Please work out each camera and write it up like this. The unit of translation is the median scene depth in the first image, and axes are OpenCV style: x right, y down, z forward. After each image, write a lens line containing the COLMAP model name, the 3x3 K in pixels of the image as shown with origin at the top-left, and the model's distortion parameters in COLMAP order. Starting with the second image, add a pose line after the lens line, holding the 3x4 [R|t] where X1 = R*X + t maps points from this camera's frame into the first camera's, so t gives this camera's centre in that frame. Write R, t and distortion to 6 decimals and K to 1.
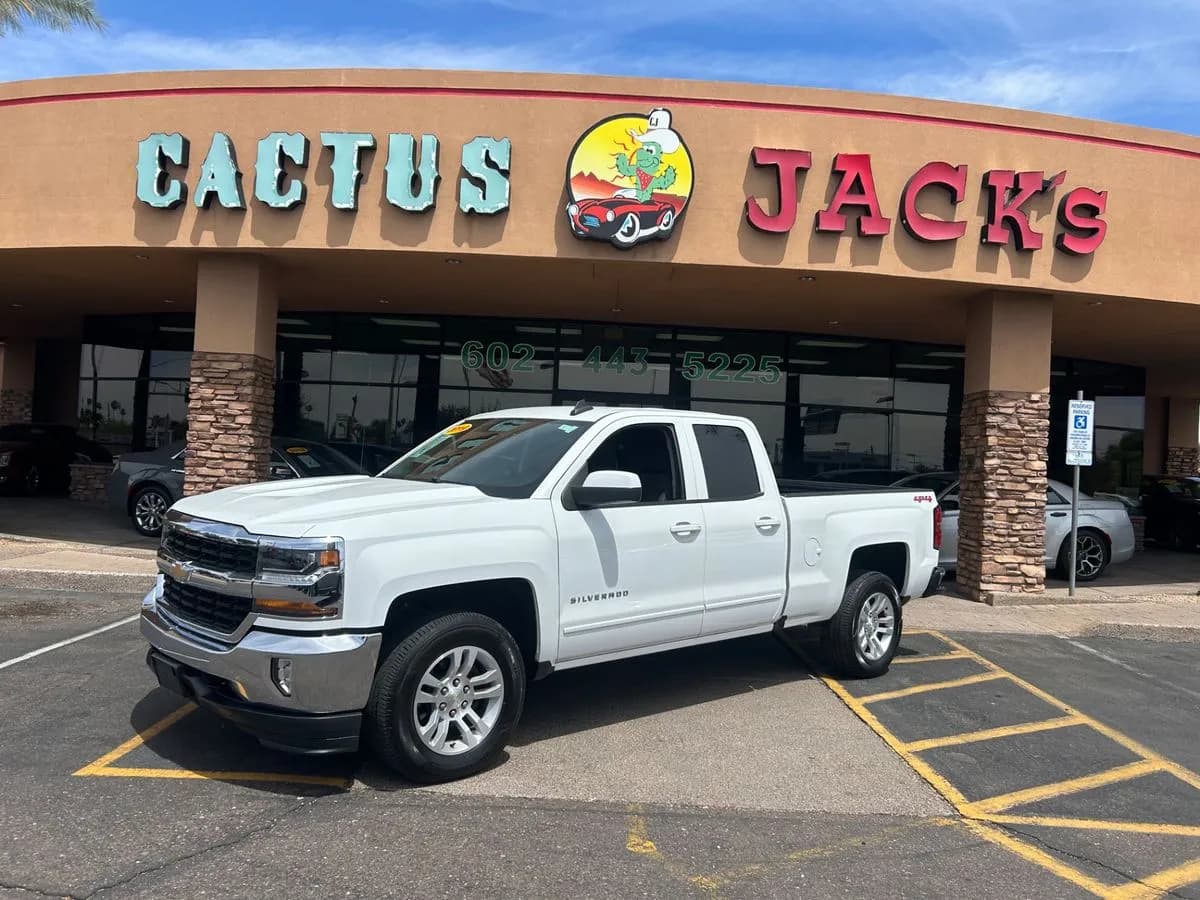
lens RADIAL K [[878.7, 0, 597.5], [0, 878.7, 446.3], [0, 0, 1]] dist [0.017106, -0.010183]
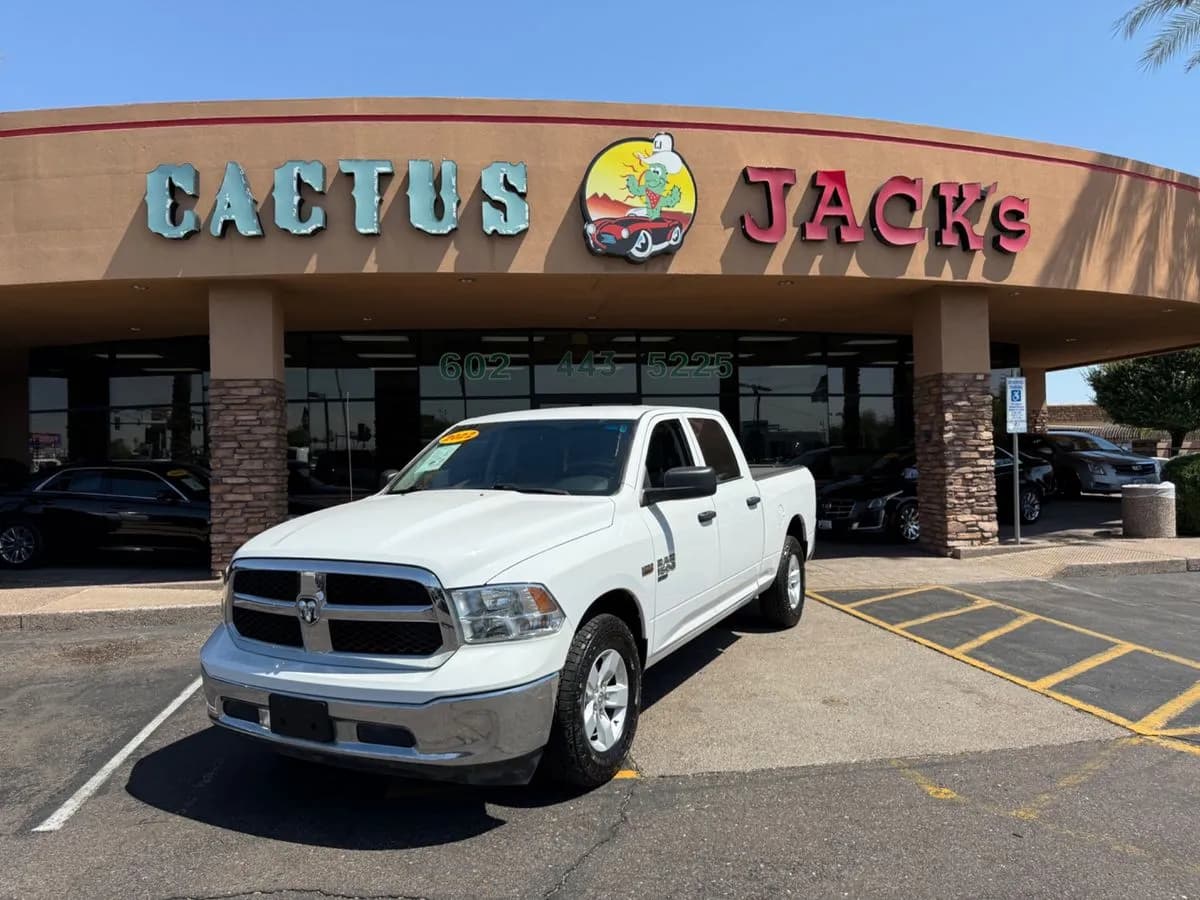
lens RADIAL K [[828.2, 0, 596.3], [0, 828.2, 446.1], [0, 0, 1]] dist [0.034387, -0.052221]
pose [[0.986074, -0.069907, 0.150903, -0.184283], [0.068272, 0.997539, 0.015992, -0.018241], [-0.151649, -0.005467, 0.988419, -0.005879]]
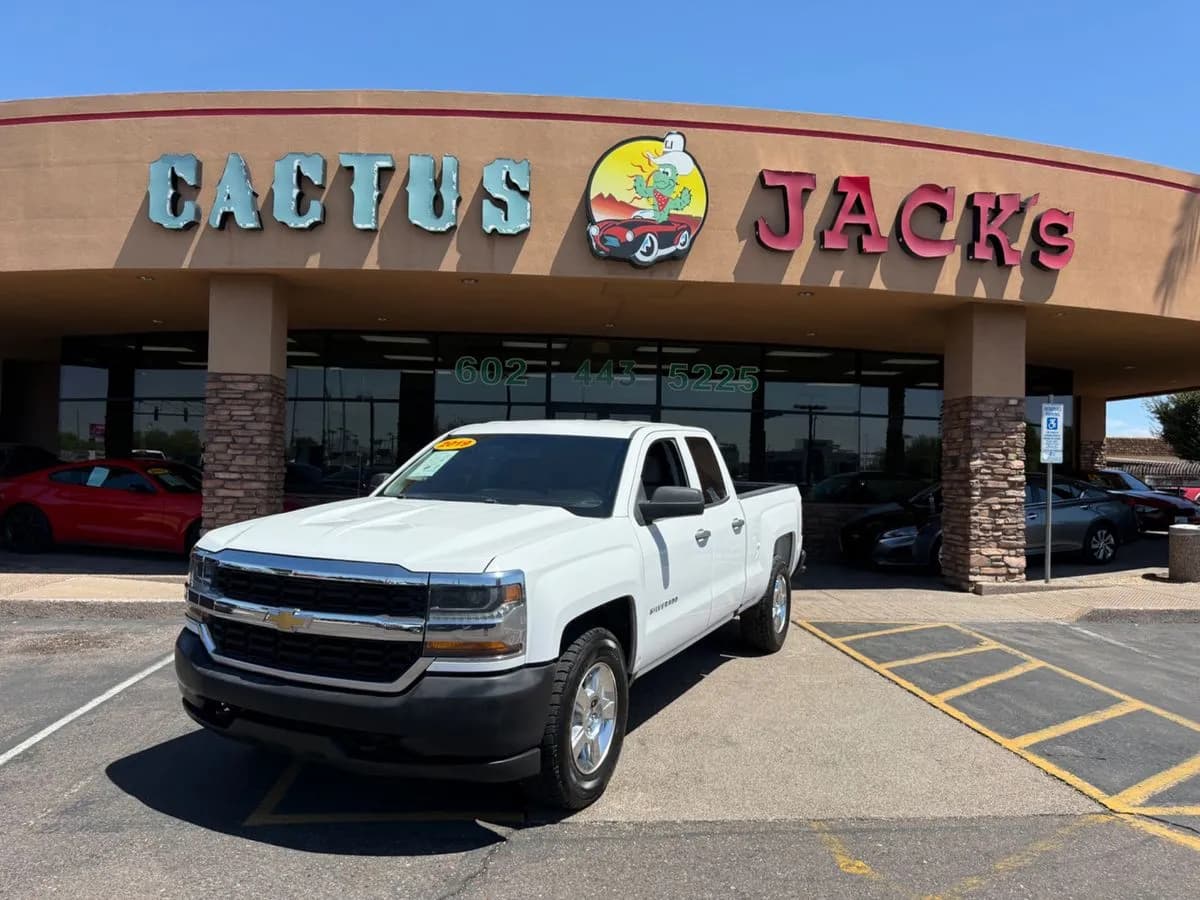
lens RADIAL K [[828.2, 0, 597.6], [0, 828.2, 456.2], [0, 0, 1]] dist [0.034387, -0.052221]
pose [[0.996011, -0.025855, 0.085399, -0.108386], [0.025100, 0.999636, 0.009905, -0.012391], [-0.085624, -0.007722, 0.996298, 0.024988]]
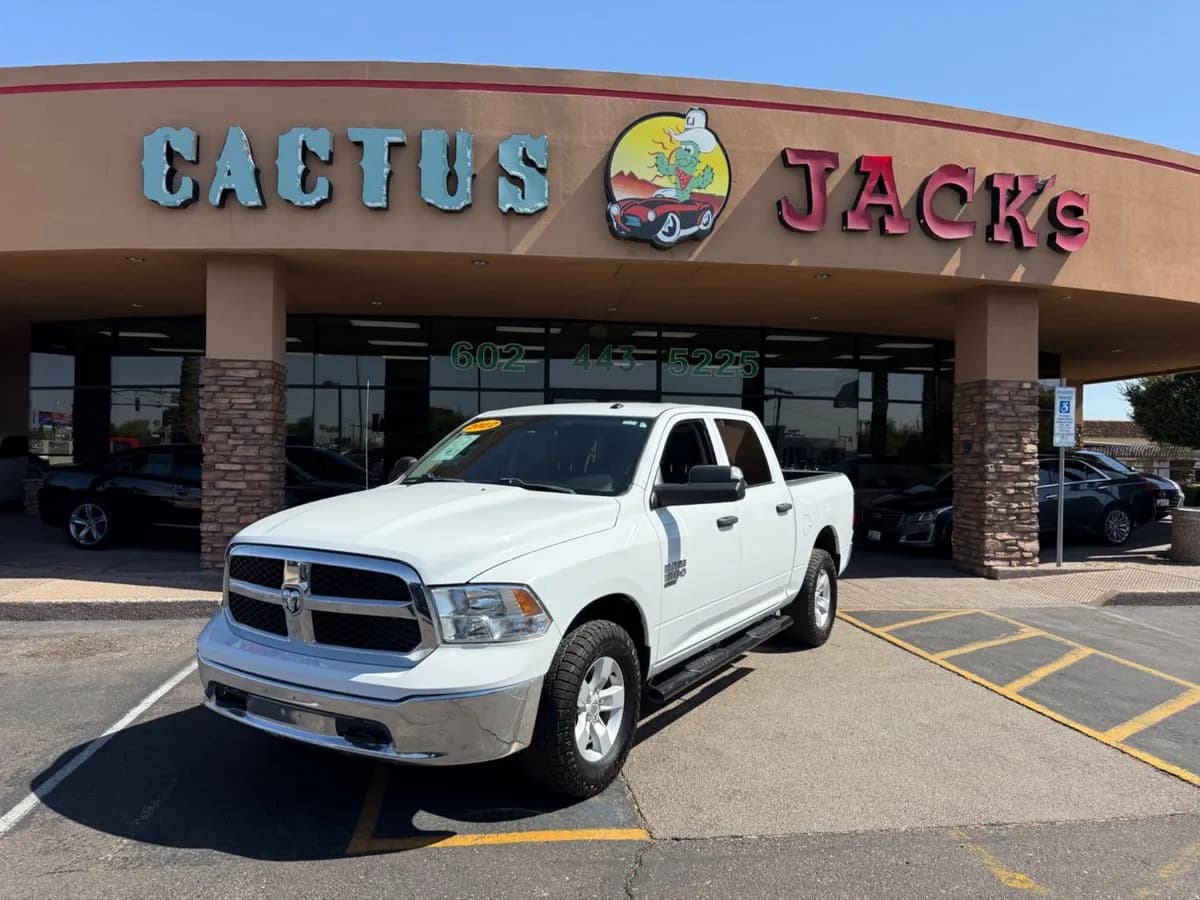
lens RADIAL K [[828.2, 0, 591.6], [0, 828.2, 457.3], [0, 0, 1]] dist [0.034387, -0.052221]
pose [[0.991297, -0.035748, 0.126695, -0.174619], [0.032217, 0.999036, 0.029808, -0.016310], [-0.127639, -0.025467, 0.991494, 0.059909]]
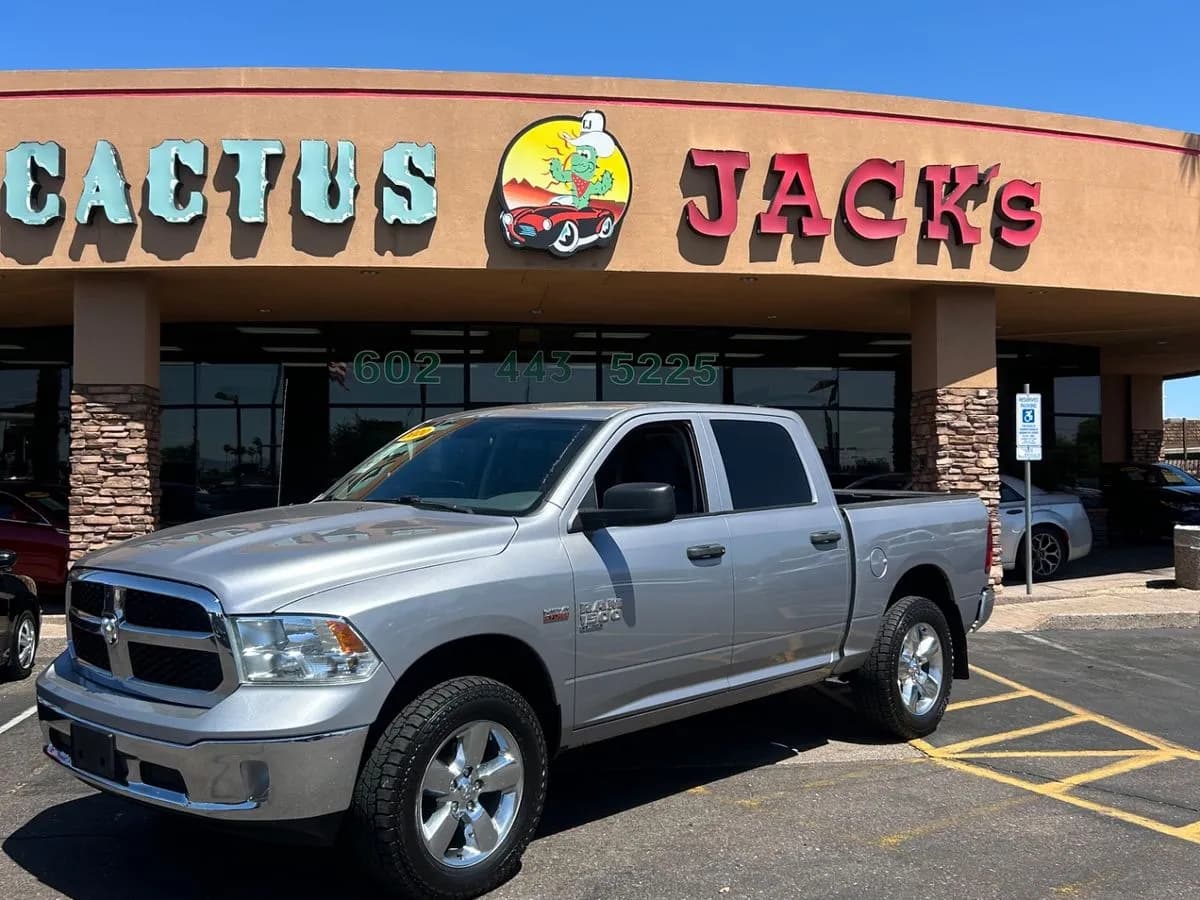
lens RADIAL K [[1159.1, 0, 603.4], [0, 1159.1, 444.0], [0, 0, 1]] dist [0.022451, 0.000000]
pose [[0.990067, -0.050771, 0.131112, -0.096238], [0.051820, 0.998646, -0.004601, -0.016234], [-0.130701, 0.011350, 0.991357, -0.232468]]
